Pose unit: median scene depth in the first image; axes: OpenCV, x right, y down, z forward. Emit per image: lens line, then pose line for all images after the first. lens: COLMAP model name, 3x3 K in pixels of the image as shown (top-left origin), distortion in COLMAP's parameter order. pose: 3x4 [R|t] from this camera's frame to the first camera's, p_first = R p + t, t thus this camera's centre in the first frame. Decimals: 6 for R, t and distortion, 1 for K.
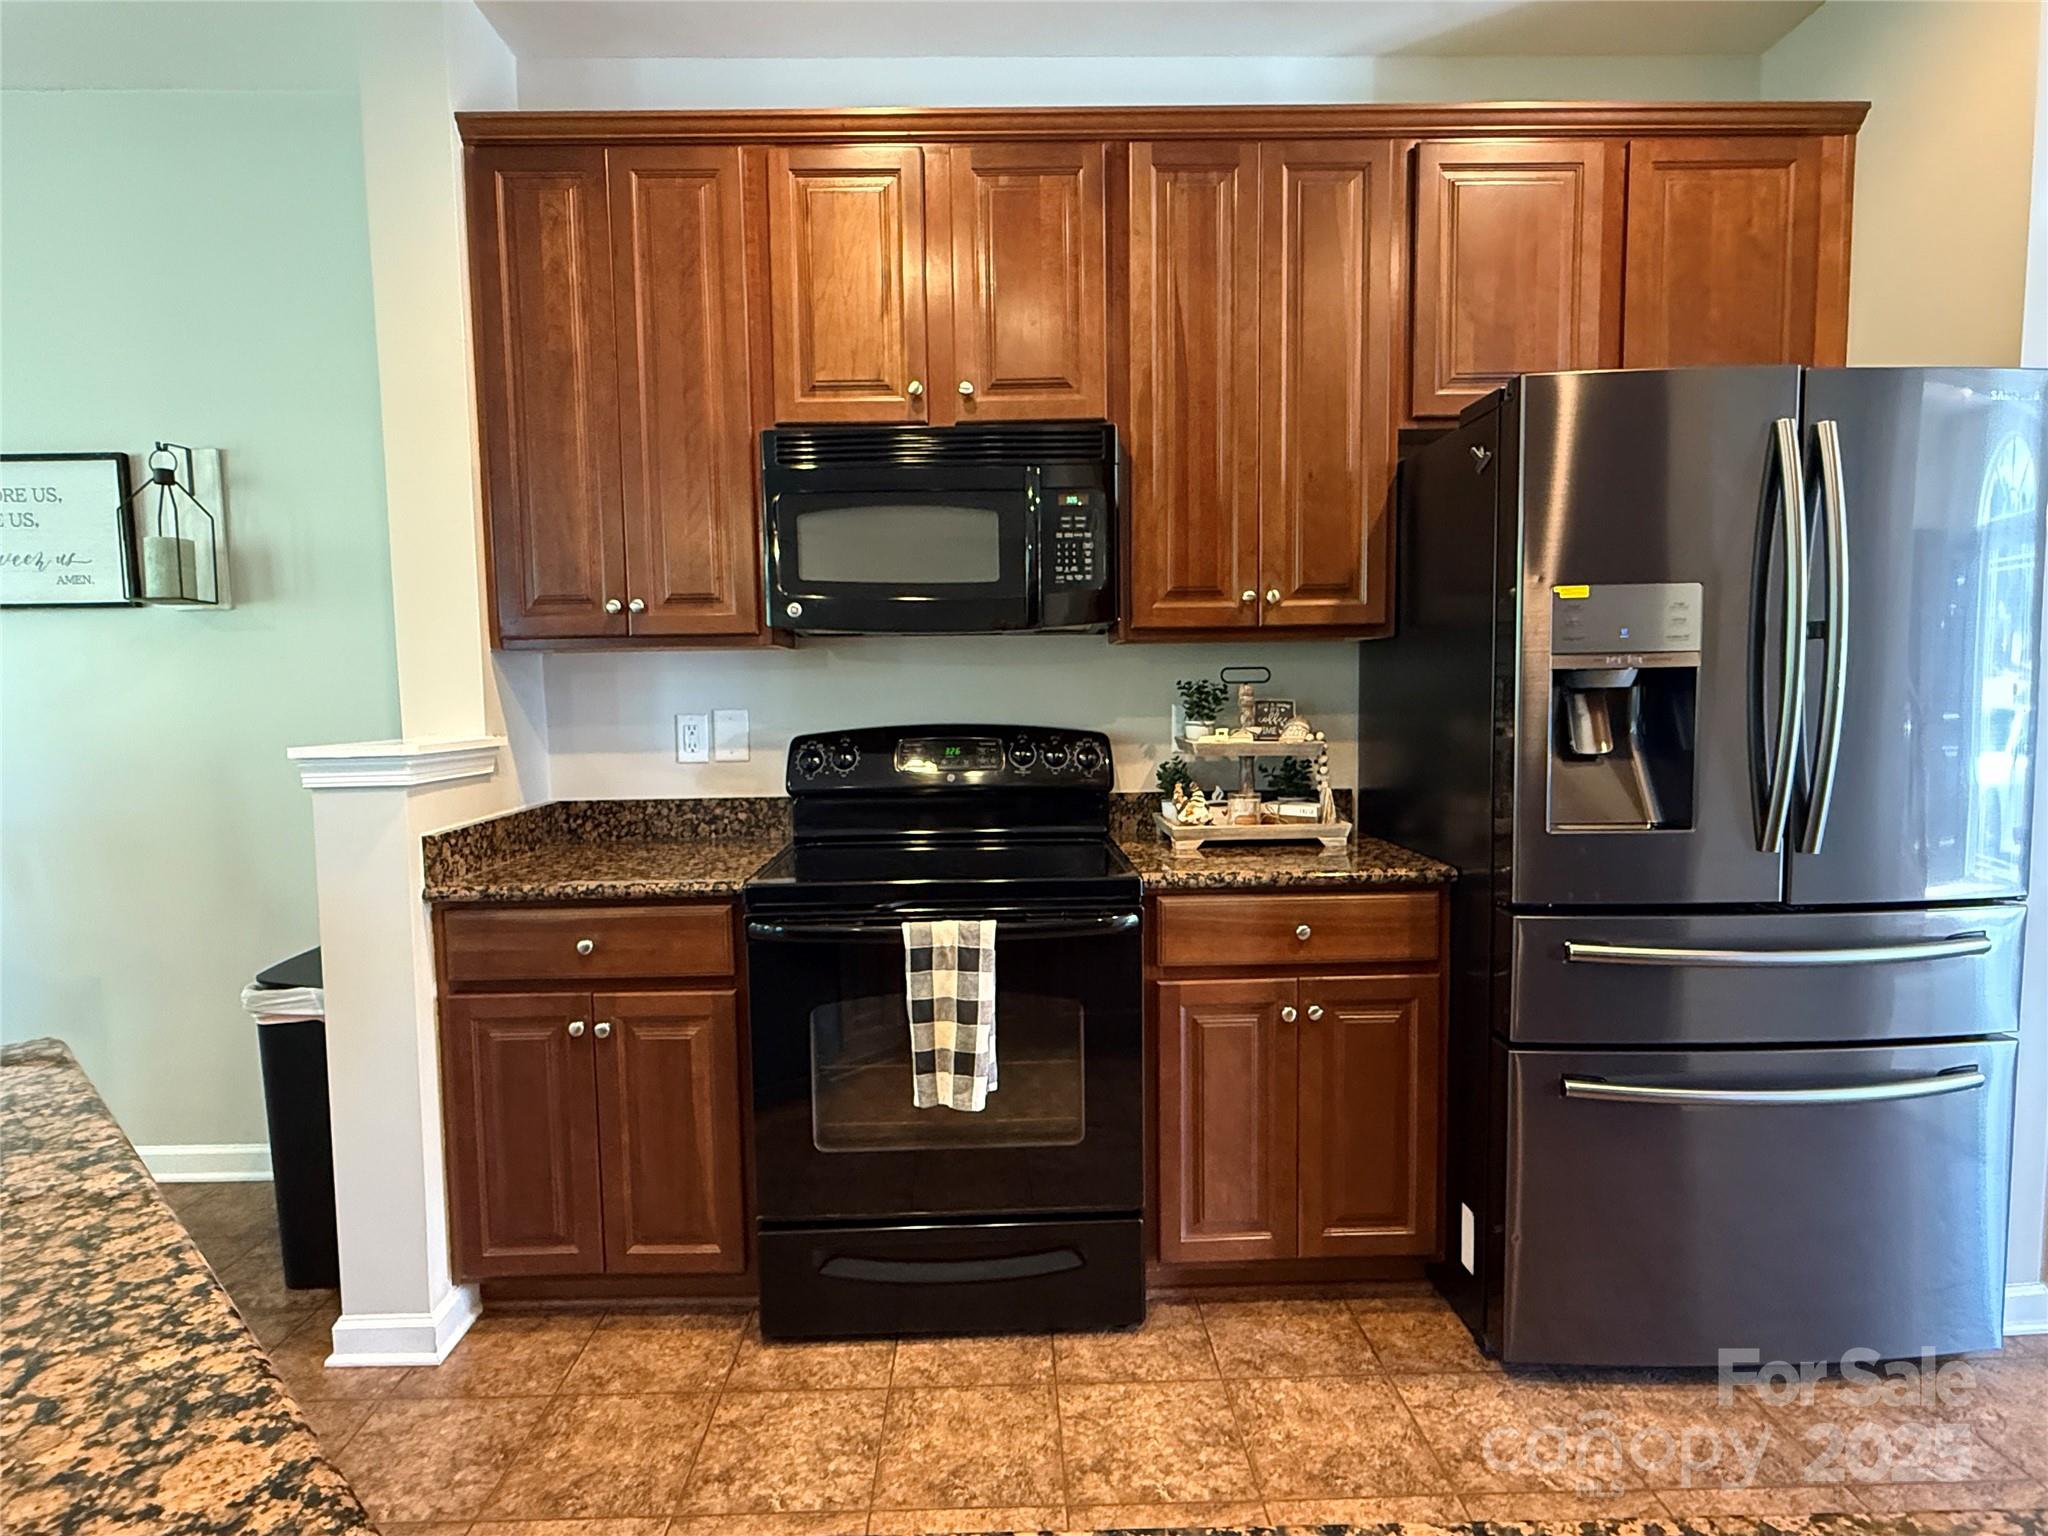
lens RADIAL K [[1096.5, 0, 1007.5], [0, 1096.5, 767.2], [0, 0, 1]] dist [-0.001778, 0.001918]
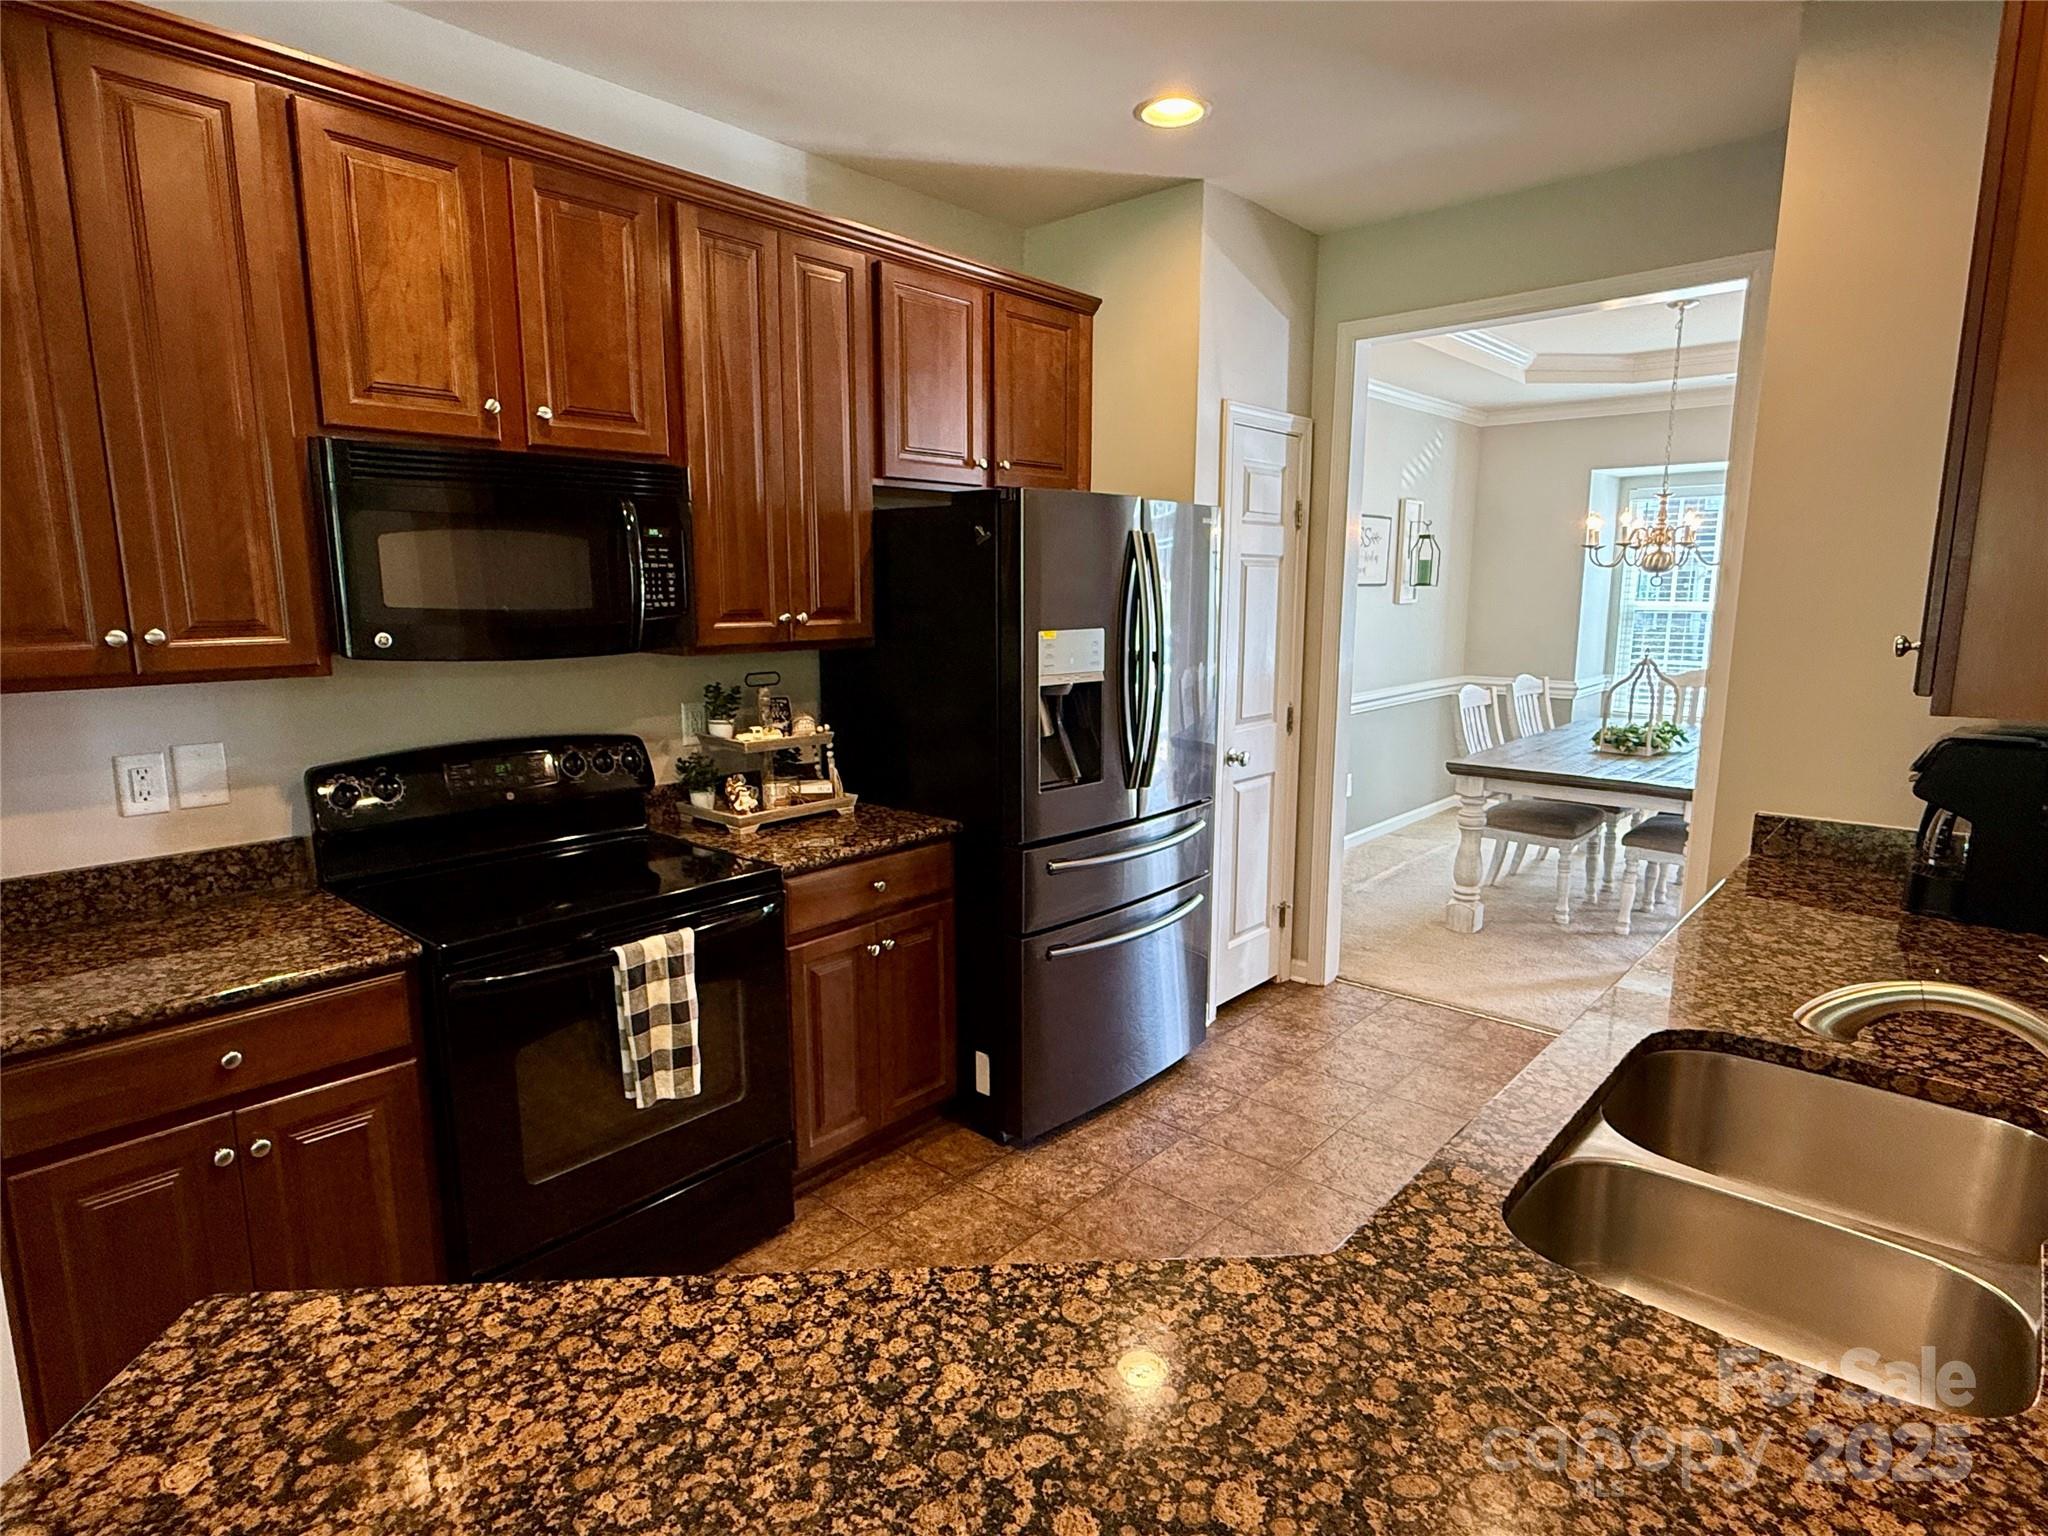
lens RADIAL K [[1096.5, 0, 1011.7], [0, 1096.5, 763.9], [0, 0, 1]] dist [-0.001778, 0.001918]
pose [[0.686793, -0.103587, 0.719434, -0.500979], [0.045526, 0.993980, 0.099656, -0.108126], [-0.725426, -0.035690, 0.687374, -0.008798]]
